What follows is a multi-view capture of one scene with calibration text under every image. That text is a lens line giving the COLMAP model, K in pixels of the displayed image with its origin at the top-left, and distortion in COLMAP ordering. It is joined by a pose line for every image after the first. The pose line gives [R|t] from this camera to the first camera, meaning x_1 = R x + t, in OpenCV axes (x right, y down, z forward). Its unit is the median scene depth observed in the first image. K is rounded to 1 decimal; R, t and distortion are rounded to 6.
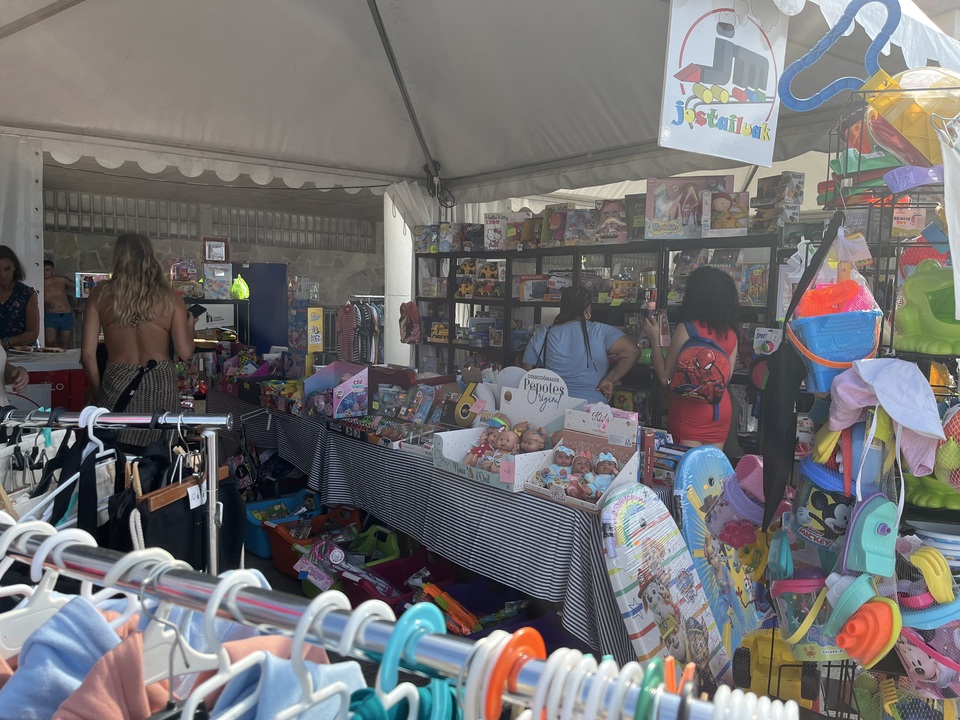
lens RADIAL K [[713.8, 0, 474.2], [0, 713.8, 362.0], [0, 0, 1]] dist [0.076321, -0.091794]
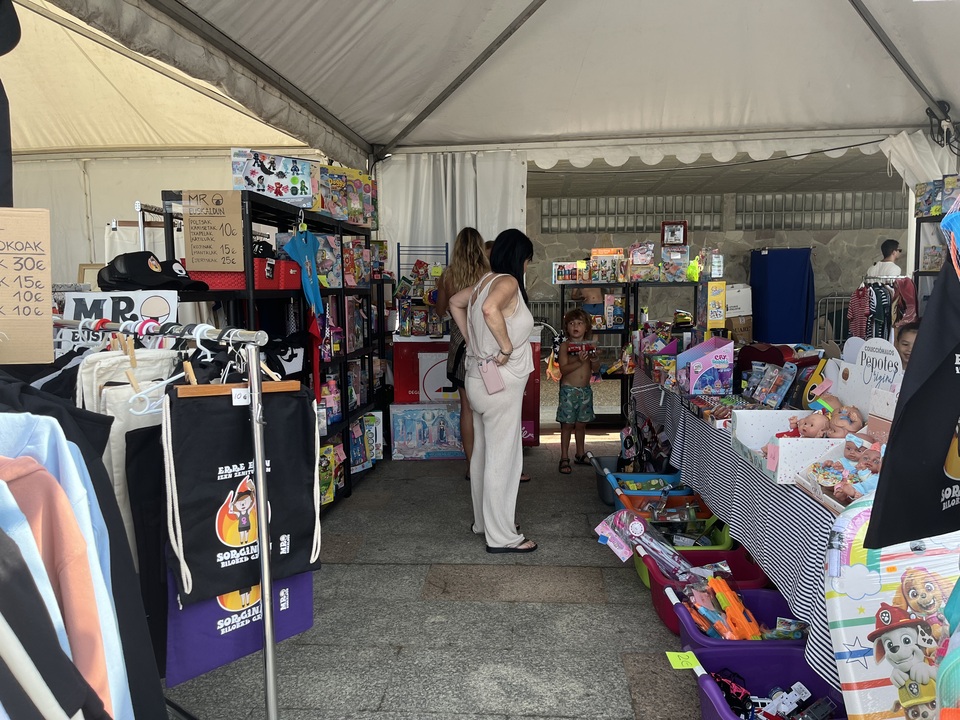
lens RADIAL K [[713.8, 0, 474.2], [0, 713.8, 362.0], [0, 0, 1]] dist [0.076321, -0.091794]
pose [[0.743504, 0.043048, -0.667345, 0.117241], [-0.036951, 0.999046, 0.023276, 0.013142], [0.667710, 0.007353, 0.744385, 0.054649]]
